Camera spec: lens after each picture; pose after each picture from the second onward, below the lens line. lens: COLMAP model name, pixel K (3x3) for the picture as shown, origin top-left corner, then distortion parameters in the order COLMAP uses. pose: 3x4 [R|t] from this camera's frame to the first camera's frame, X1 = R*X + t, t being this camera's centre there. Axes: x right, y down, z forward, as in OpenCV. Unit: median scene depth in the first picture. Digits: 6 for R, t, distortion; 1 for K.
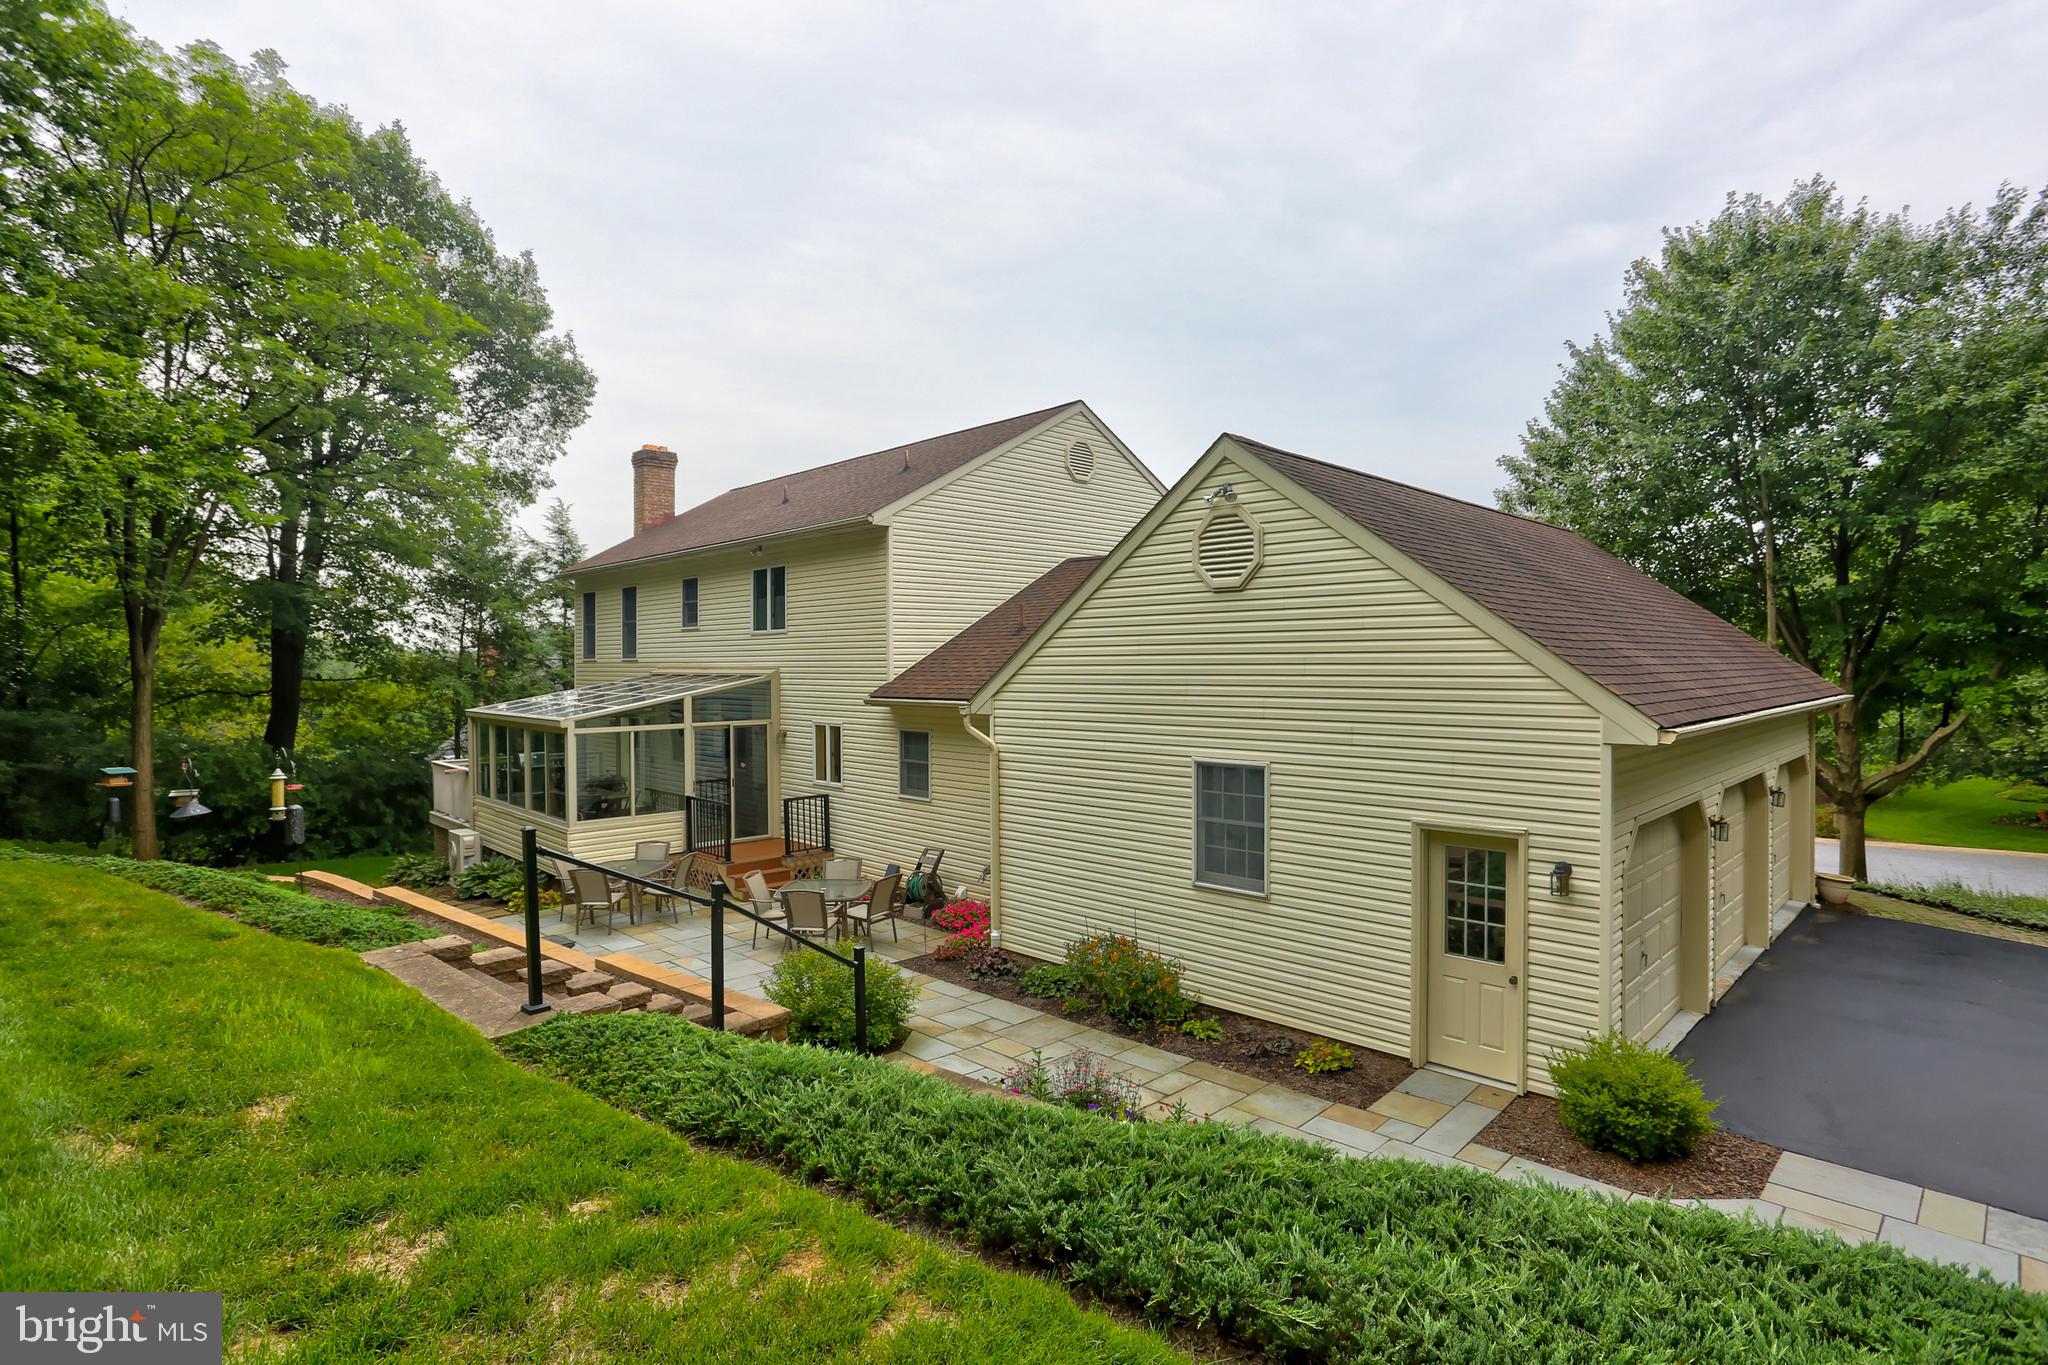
lens RADIAL K [[984.6, 0, 1024.7], [0, 984.6, 683.4], [0, 0, 1]] dist [-0.052251, 0.003802]
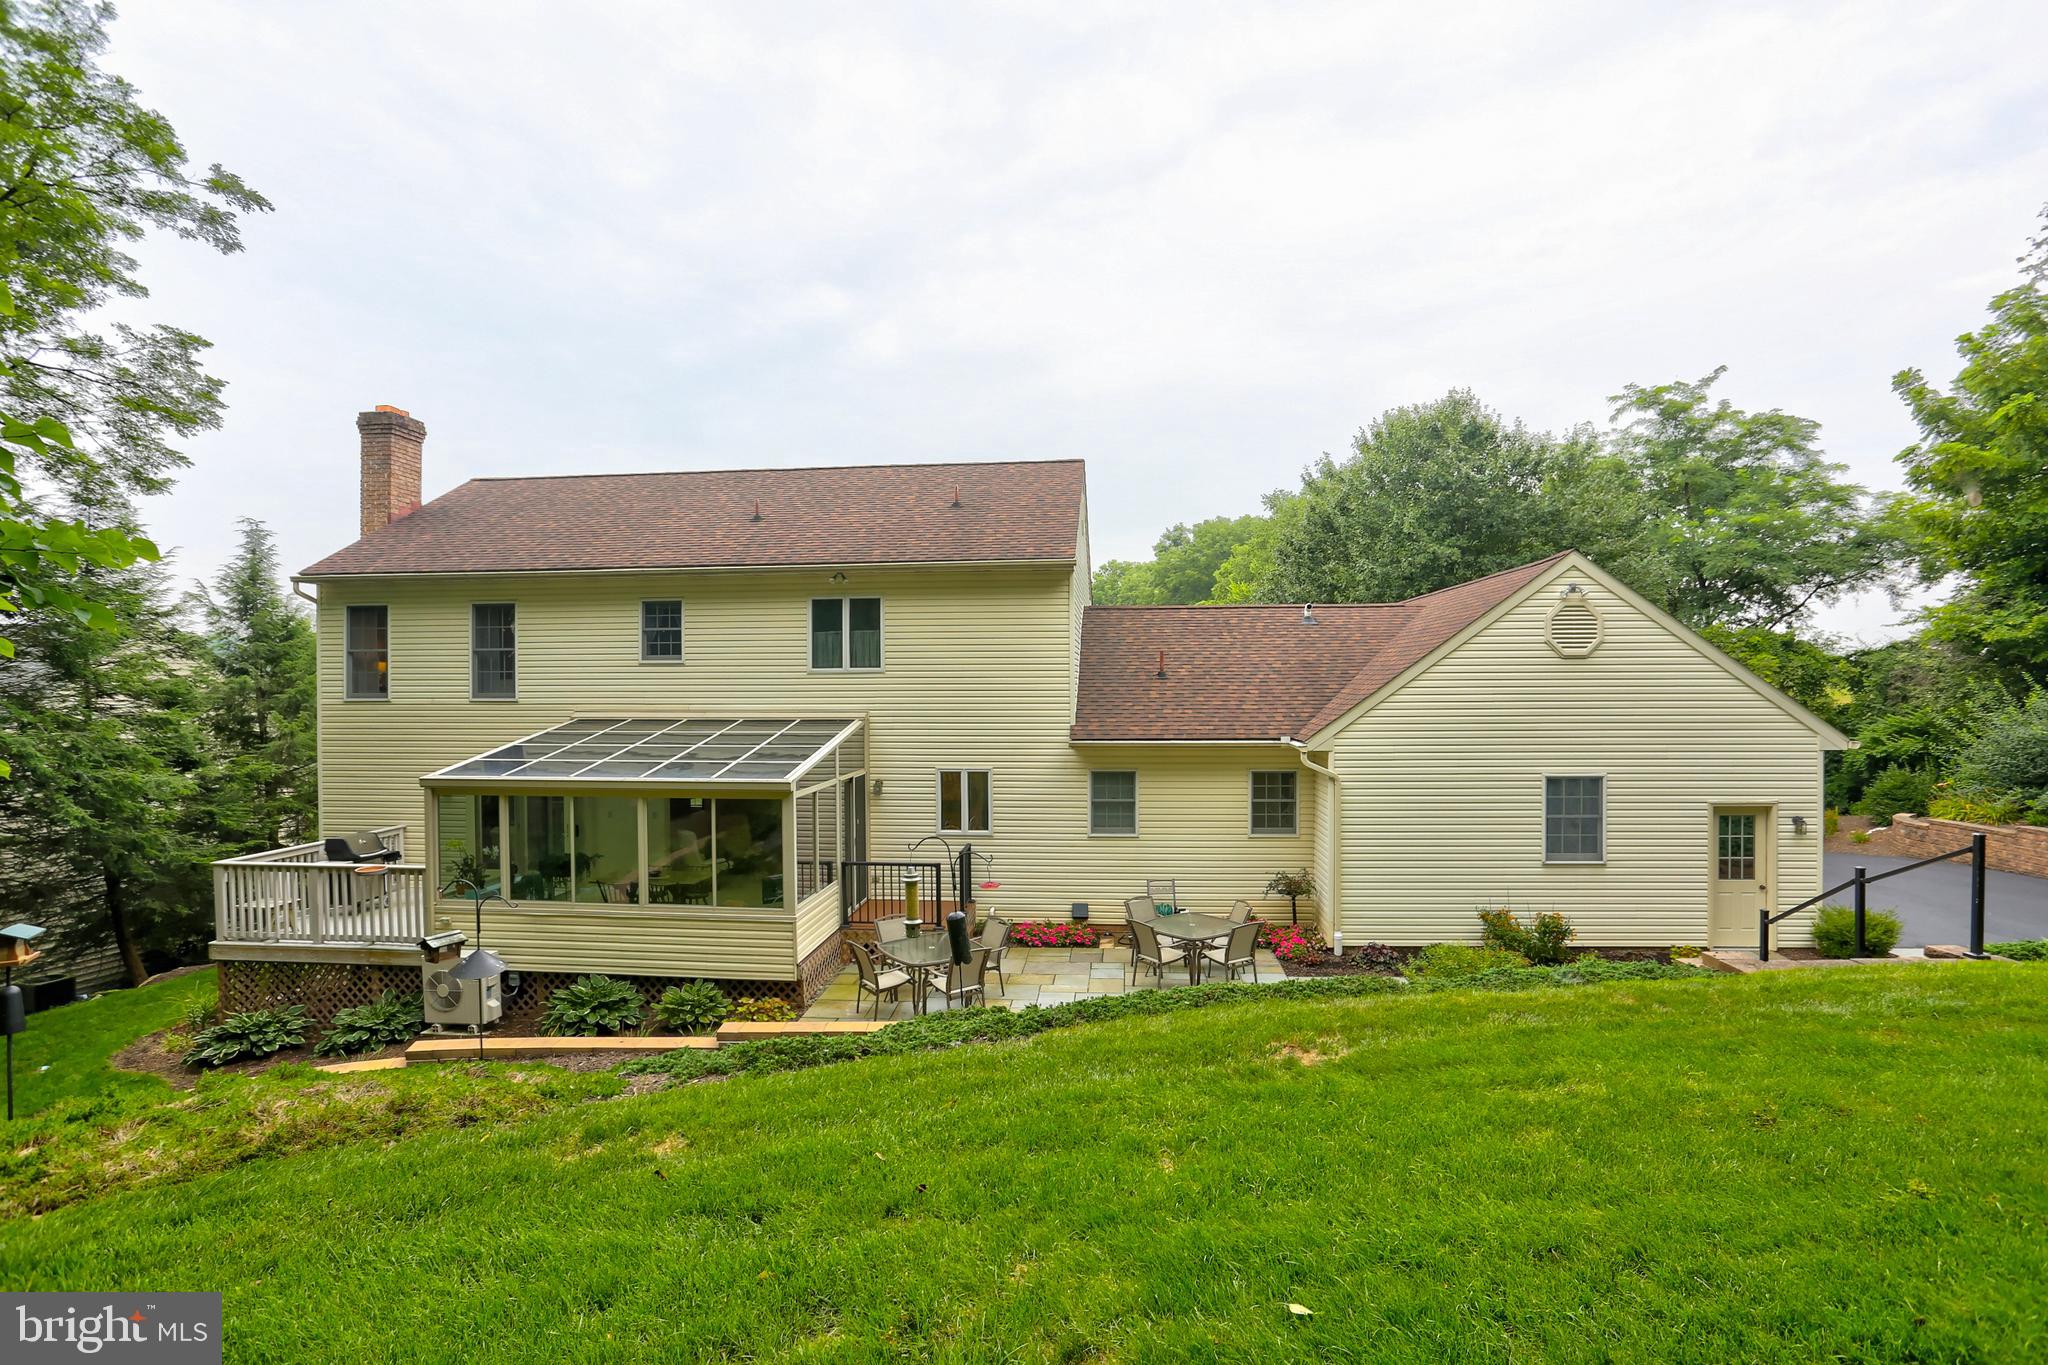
lens RADIAL K [[984.6, 0, 1037.5], [0, 984.6, 715.4], [0, 0, 1]] dist [-0.052251, 0.003802]
pose [[0.779537, -0.010263, 0.626272, -0.807628], [0.011877, 0.999928, 0.001603, -0.012474], [-0.626244, 0.006188, 0.779603, 0.234453]]
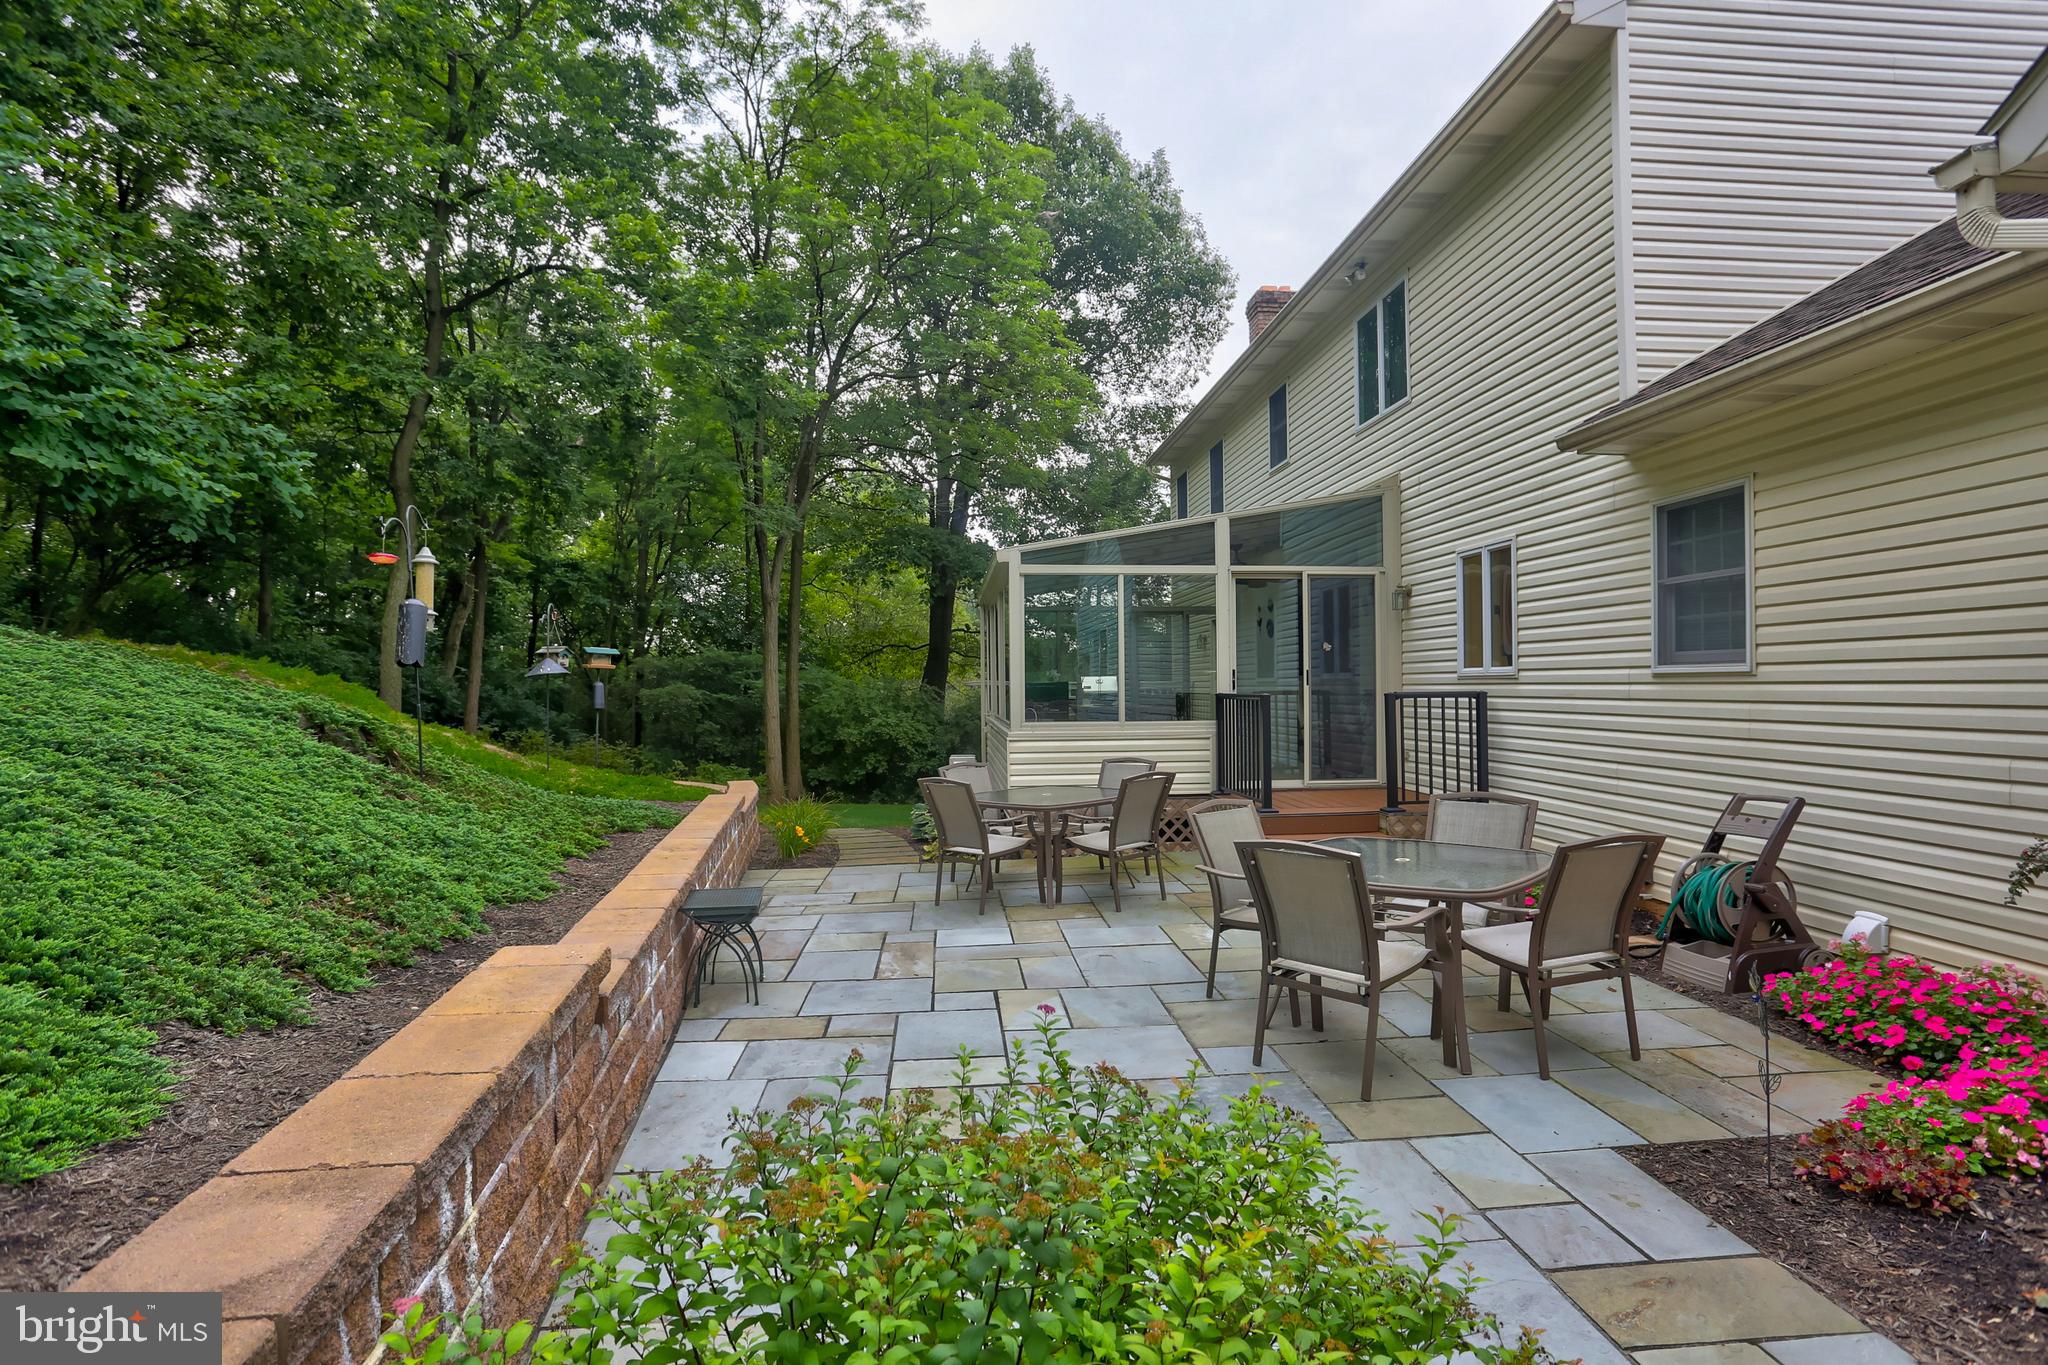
lens RADIAL K [[984.6, 0, 1016.9], [0, 984.6, 692.9], [0, 0, 1]] dist [-0.052251, 0.003802]
pose [[0.757369, 0.002000, -0.652984, -0.068122], [-0.001614, 0.999998, 0.001191, 0.122931], [0.652985, 0.000151, 0.757371, 0.530389]]
